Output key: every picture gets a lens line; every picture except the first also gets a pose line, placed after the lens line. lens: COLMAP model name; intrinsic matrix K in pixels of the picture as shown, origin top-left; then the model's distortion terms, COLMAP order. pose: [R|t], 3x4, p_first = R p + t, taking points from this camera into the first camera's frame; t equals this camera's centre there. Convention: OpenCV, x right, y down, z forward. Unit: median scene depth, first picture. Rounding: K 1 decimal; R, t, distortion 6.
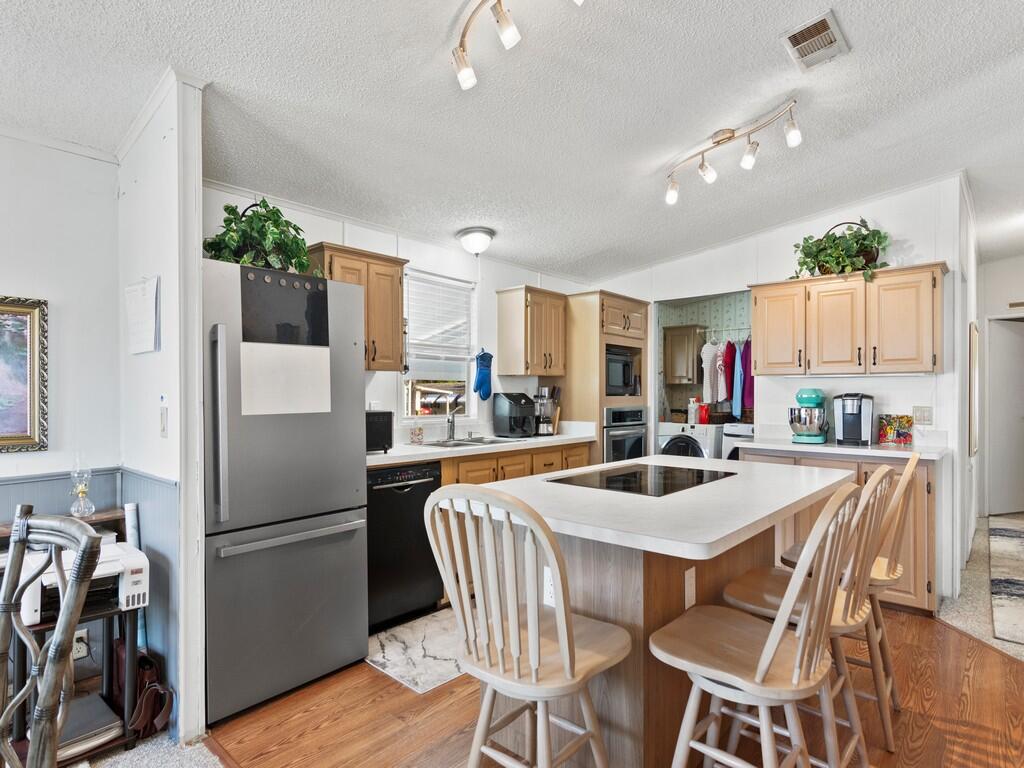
lens RADIAL K [[551.8, 0, 516.2], [0, 551.8, 390.5], [0, 0, 1]] dist [-0.010570, -0.006211]
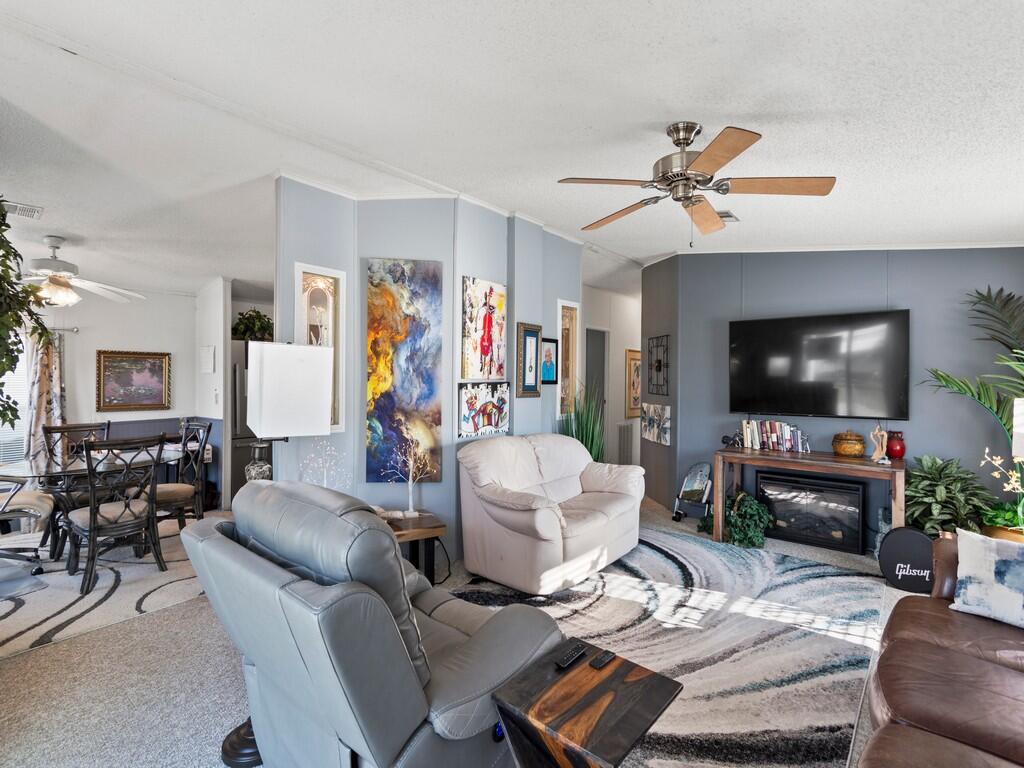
lens RADIAL K [[502.7, 0, 506.7], [0, 502.7, 381.0], [0, 0, 1]] dist [-0.014280, 0.001036]
pose [[0.999733, 0.012000, 0.019731, 0.732129], [-0.012118, 0.999909, 0.005892, -0.062715], [-0.019659, -0.006130, 0.999788, -1.472880]]
